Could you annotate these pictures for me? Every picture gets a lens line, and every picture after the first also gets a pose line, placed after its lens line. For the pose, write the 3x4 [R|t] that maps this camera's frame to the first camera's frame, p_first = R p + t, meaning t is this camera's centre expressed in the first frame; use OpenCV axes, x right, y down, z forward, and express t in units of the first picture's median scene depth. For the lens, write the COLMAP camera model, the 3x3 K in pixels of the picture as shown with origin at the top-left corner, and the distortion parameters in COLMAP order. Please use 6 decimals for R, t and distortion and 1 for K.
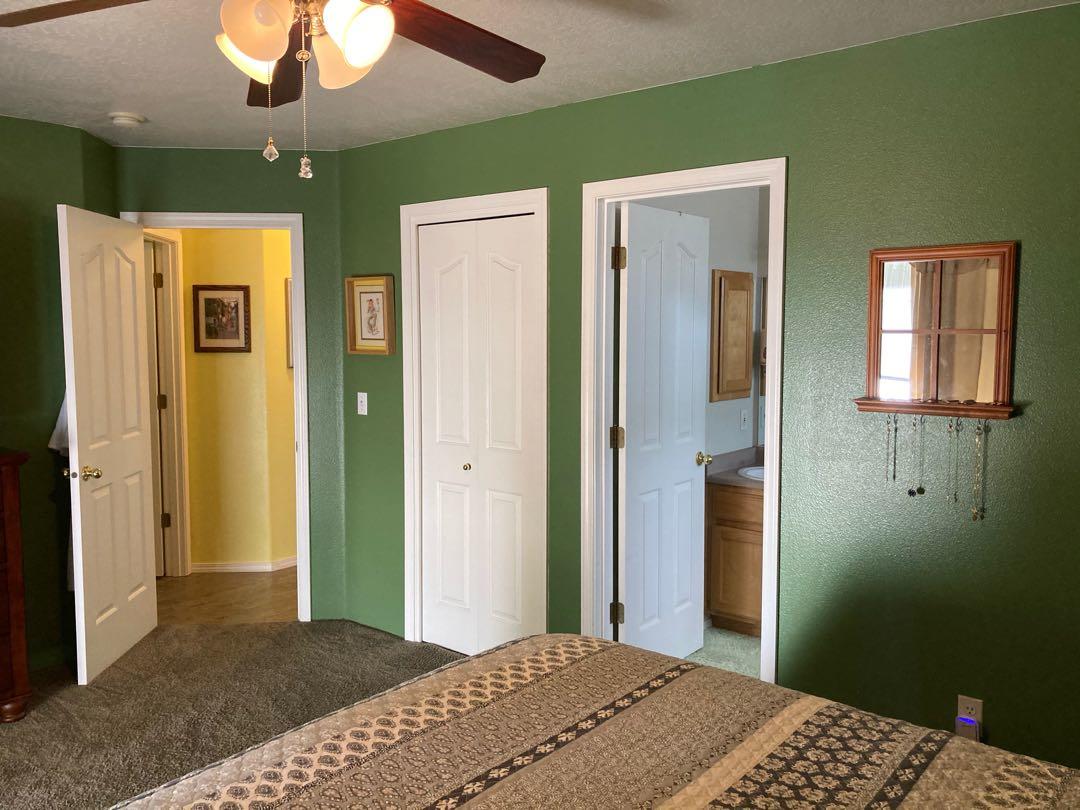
lens RADIAL K [[899.4, 0, 537.7], [0, 899.4, 407.5], [0, 0, 1]] dist [-0.008402, -0.000510]
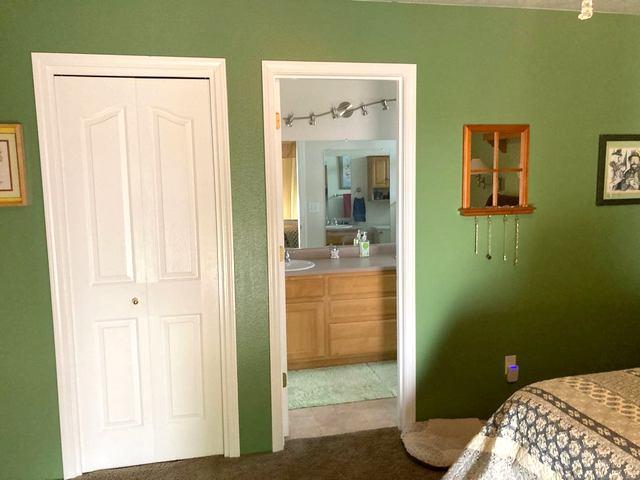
lens RADIAL K [[533.0, 0, 319.6], [0, 533.0, 236.4], [0, 0, 1]] dist [-0.008402, -0.000510]
pose [[0.601153, -0.112924, 0.791115, -0.506443], [0.086295, 0.993350, 0.076218, -0.049432], [-0.794461, 0.022451, 0.606900, 0.463750]]
